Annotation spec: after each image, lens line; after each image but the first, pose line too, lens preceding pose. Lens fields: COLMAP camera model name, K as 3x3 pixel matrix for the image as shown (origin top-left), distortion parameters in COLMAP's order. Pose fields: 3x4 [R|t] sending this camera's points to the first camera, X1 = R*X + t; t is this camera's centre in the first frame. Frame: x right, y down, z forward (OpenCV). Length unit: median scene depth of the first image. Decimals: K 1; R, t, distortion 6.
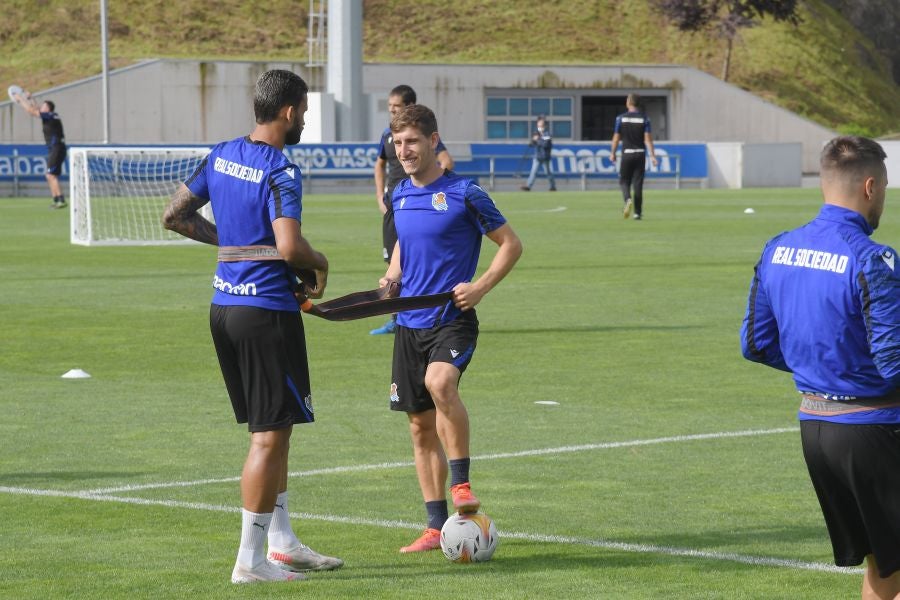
lens RADIAL K [[5976.1, 0, 450.0], [0, 5976.1, 300.0], [0, 0, 1]] dist [1.038465, -27.732808]
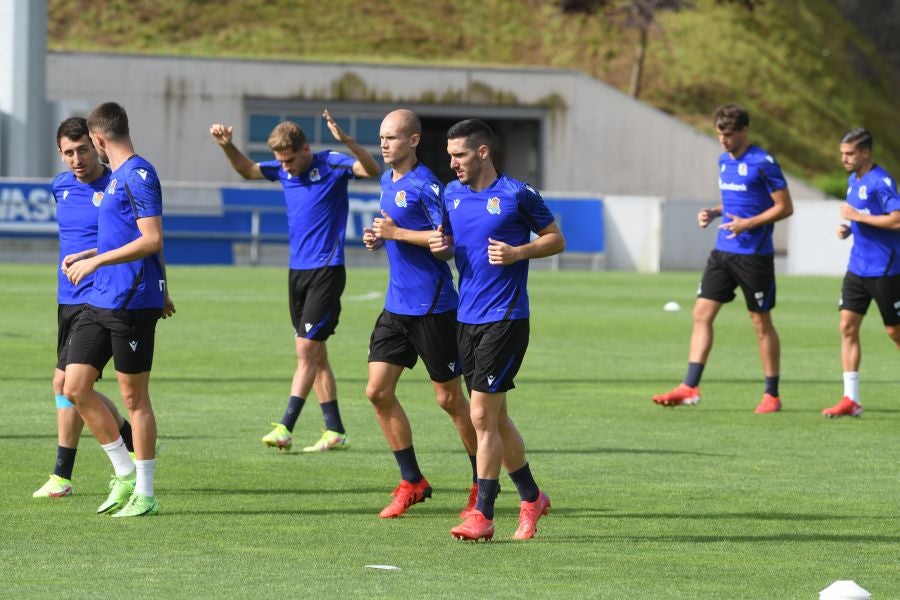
lens RADIAL K [[5976.1, 0, 450.0], [0, 5976.1, 300.0], [0, 0, 1]] dist [1.038465, -27.732808]
pose [[0.999633, 0.026457, 0.005848, 0.023764], [-0.026402, 0.999608, -0.009334, -0.009301], [-0.006093, 0.009176, 0.999939, 0.381505]]
